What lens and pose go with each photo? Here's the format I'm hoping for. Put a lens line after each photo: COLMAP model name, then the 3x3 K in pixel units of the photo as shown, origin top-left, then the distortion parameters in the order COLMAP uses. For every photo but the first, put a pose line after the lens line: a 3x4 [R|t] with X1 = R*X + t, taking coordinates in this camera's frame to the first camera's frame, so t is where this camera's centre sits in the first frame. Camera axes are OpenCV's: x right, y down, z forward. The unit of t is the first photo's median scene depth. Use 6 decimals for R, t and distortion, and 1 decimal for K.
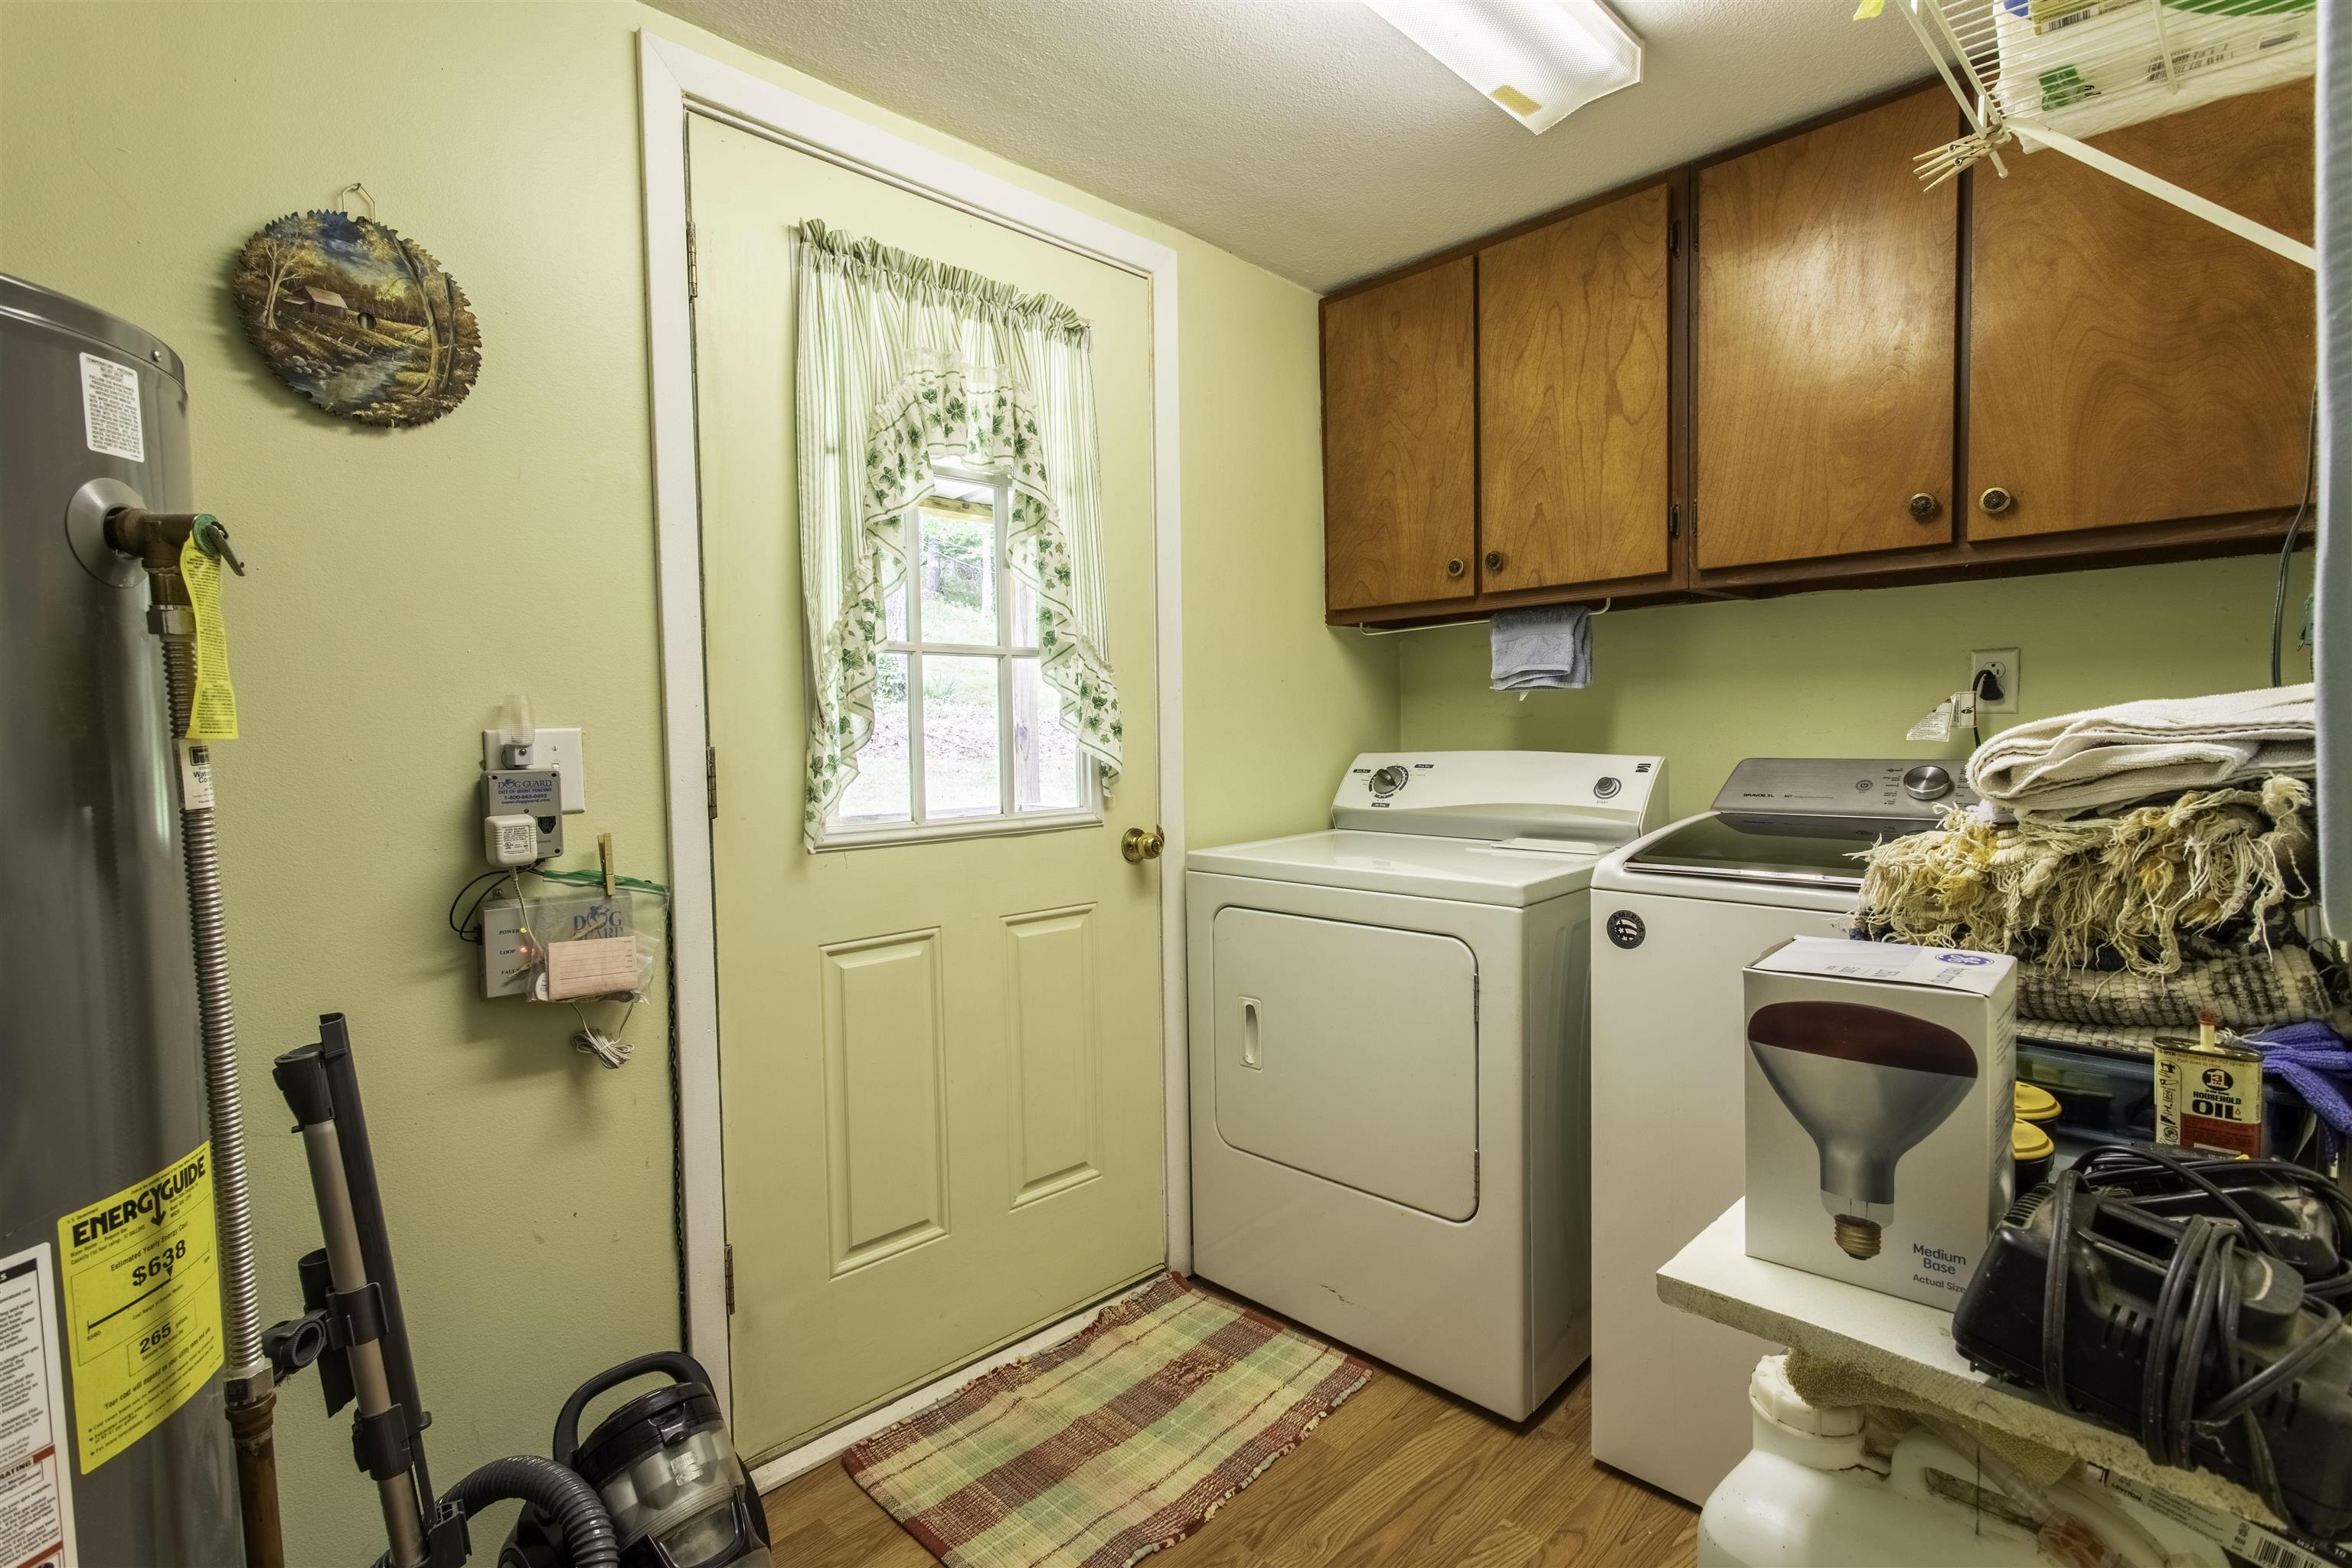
lens RADIAL K [[1107.3, 0, 1167.1], [0, 1107.3, 777.9], [0, 0, 1]] dist [0.000507, 0.002216]
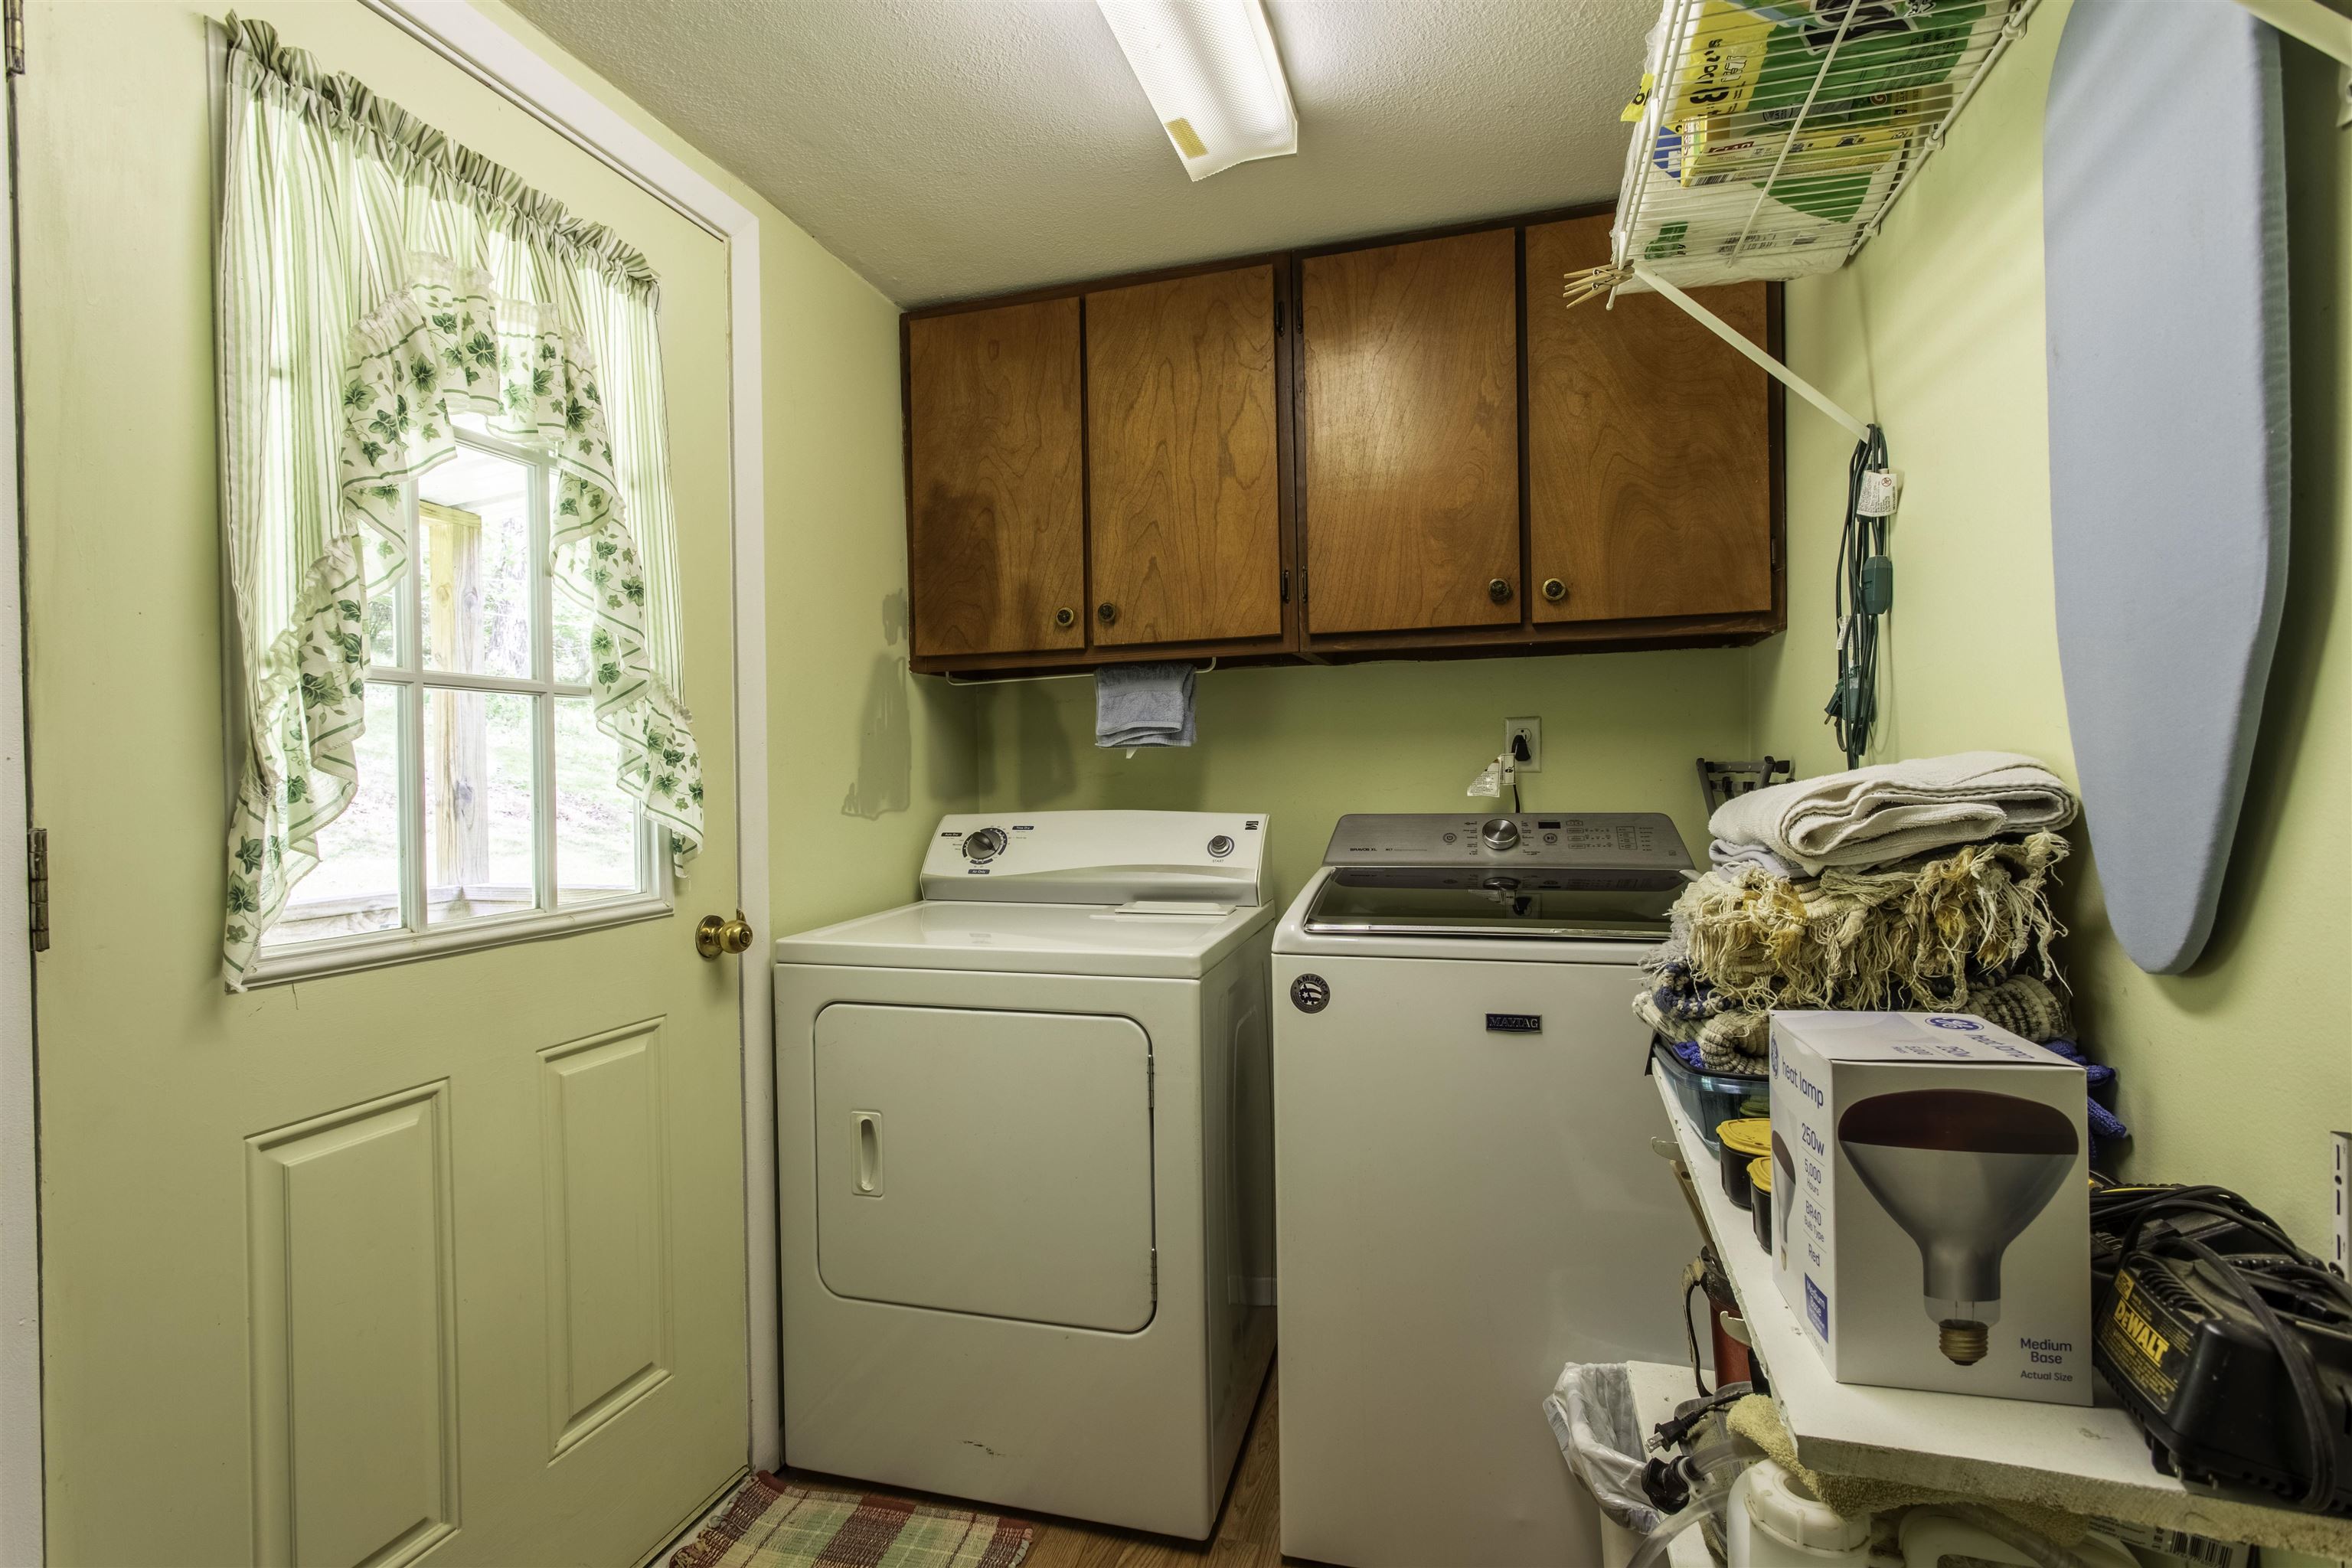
lens RADIAL K [[1107.3, 0, 1167.1], [0, 1107.3, 777.9], [0, 0, 1]] dist [0.000507, 0.002216]
pose [[0.877688, -0.001655, 0.479230, -0.147682], [0.025318, 0.998758, -0.042920, -0.012877], [-0.478564, 0.049804, 0.876639, 0.172159]]
